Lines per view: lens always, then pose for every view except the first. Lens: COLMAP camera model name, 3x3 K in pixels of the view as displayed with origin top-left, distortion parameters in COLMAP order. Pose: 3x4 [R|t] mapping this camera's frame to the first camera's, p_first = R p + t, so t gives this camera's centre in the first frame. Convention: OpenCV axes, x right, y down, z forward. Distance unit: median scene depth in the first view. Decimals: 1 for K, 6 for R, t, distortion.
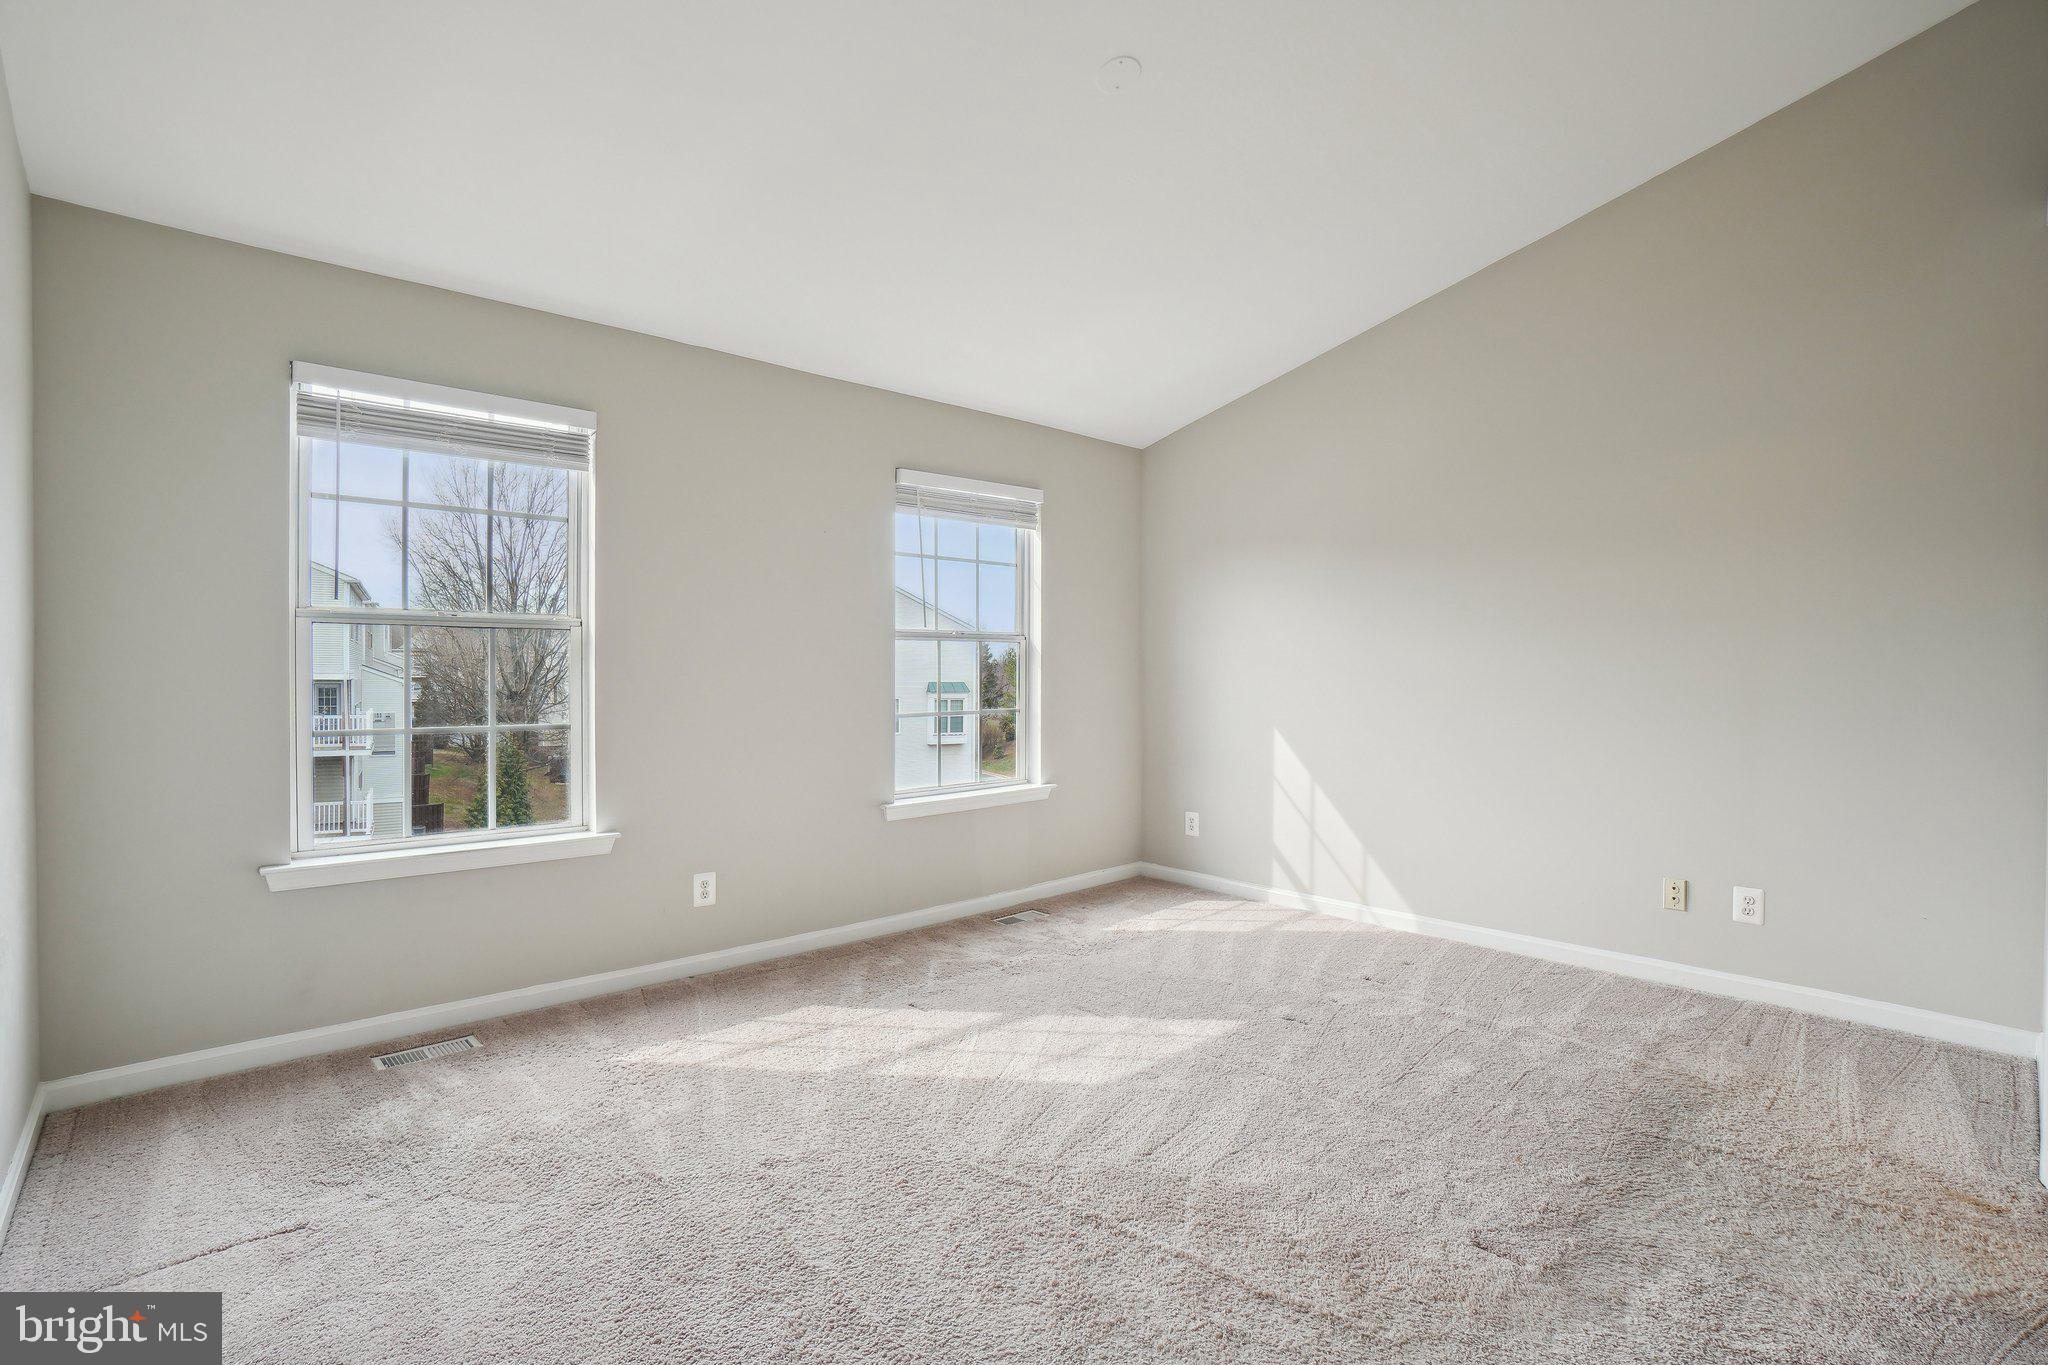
lens RADIAL K [[920.2, 0, 1006.0], [0, 920.2, 674.5], [0, 0, 1]] dist [-0.049557, 0.012708]
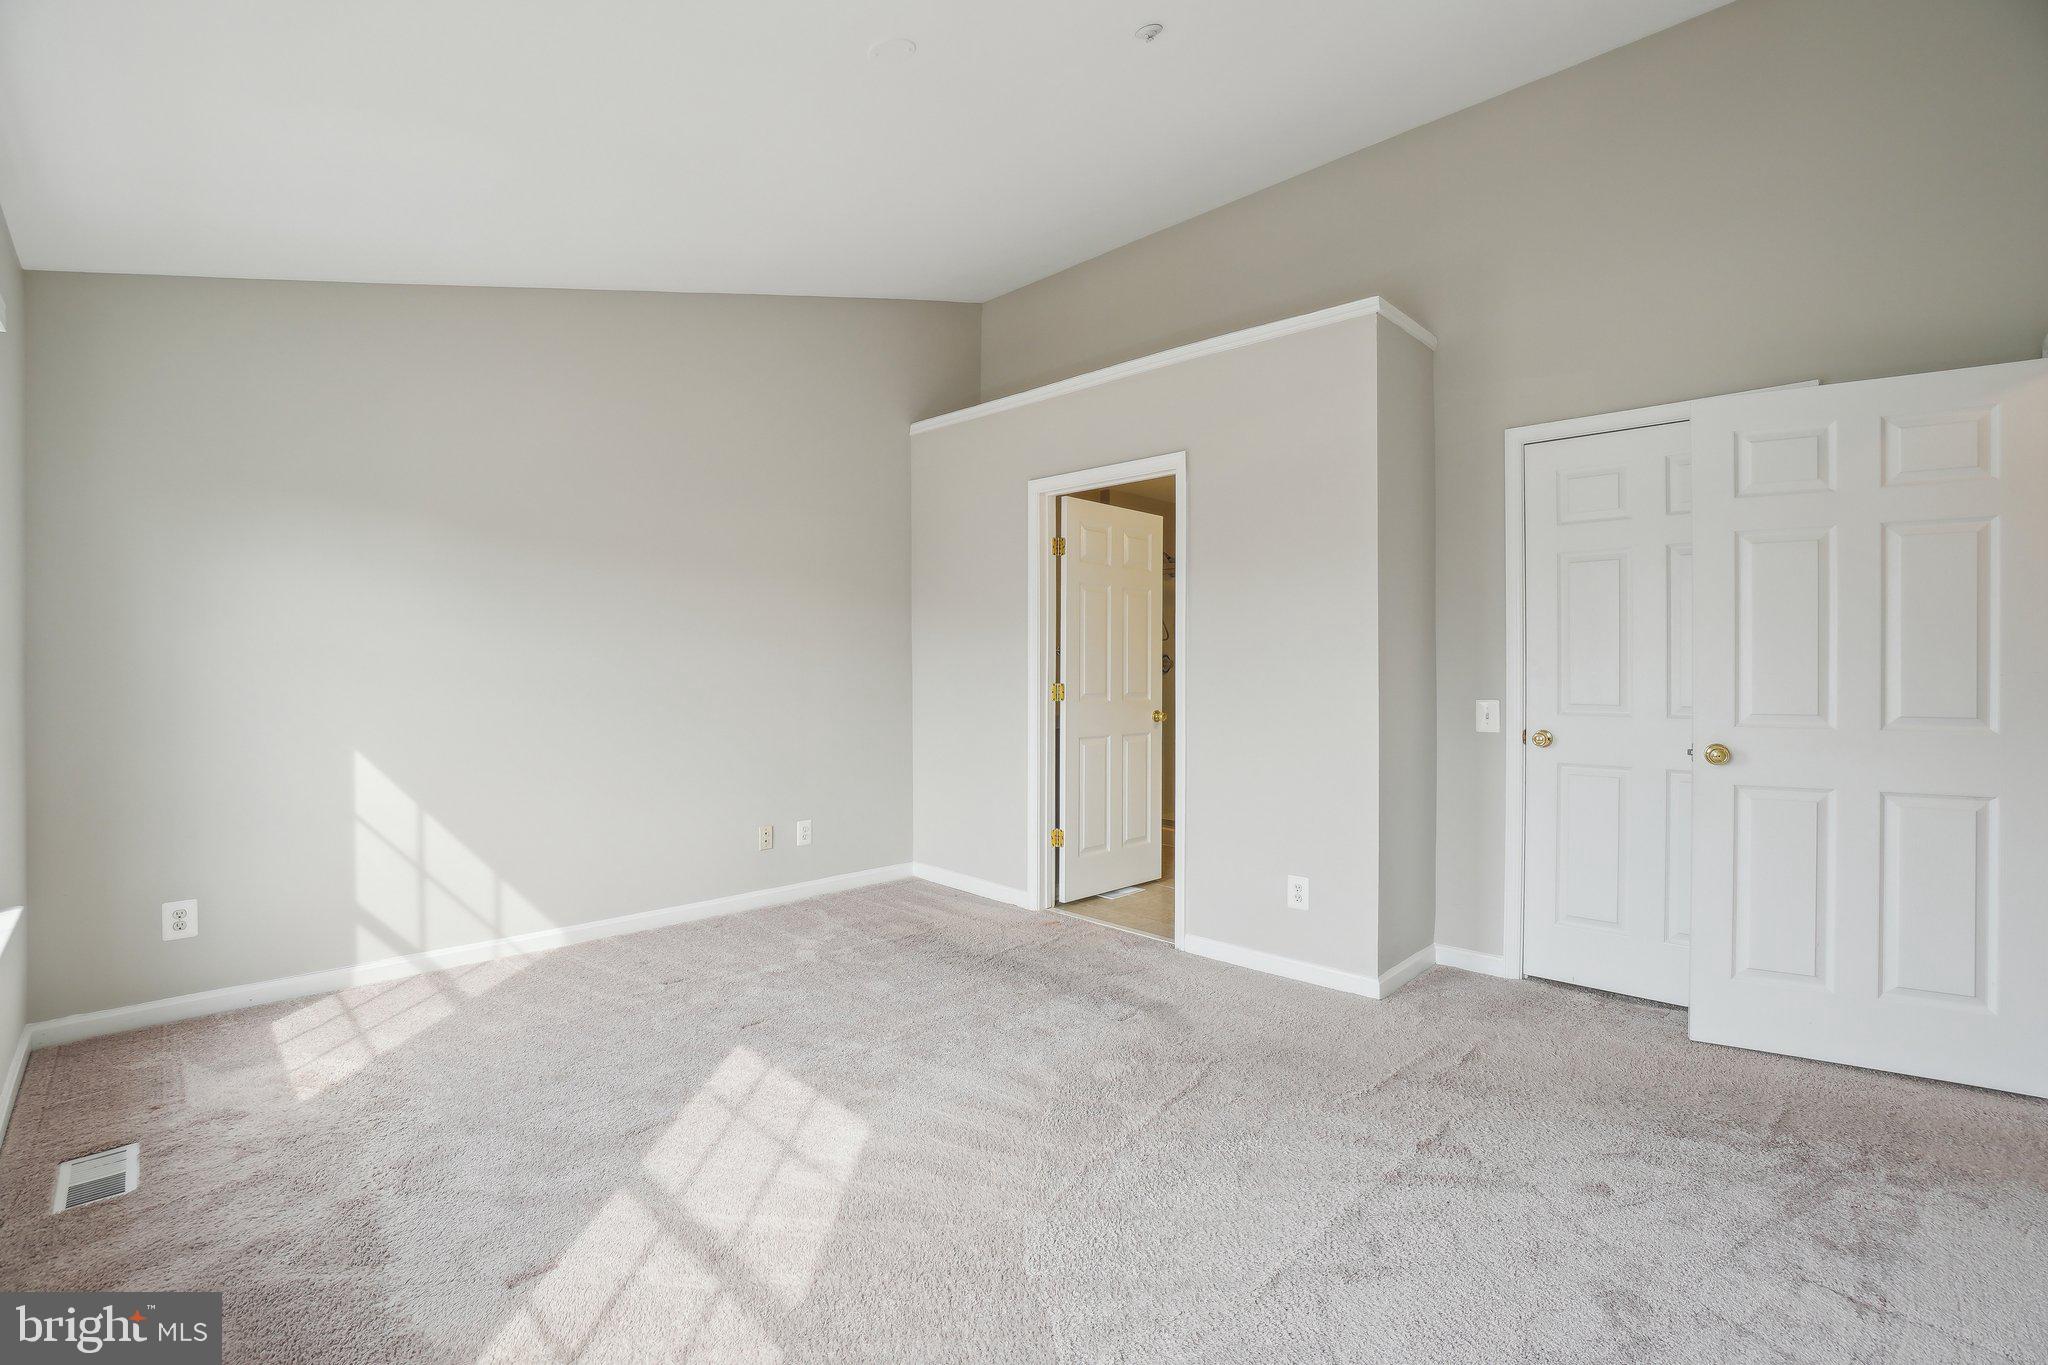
lens RADIAL K [[920.2, 0, 1005.4], [0, 920.2, 678.7], [0, 0, 1]] dist [-0.049557, 0.012708]
pose [[-0.043013, -0.016634, 0.998936, -0.458461], [0.000270, 0.999861, 0.016661, -0.010996], [-0.999074, 0.000986, -0.043002, 0.510951]]
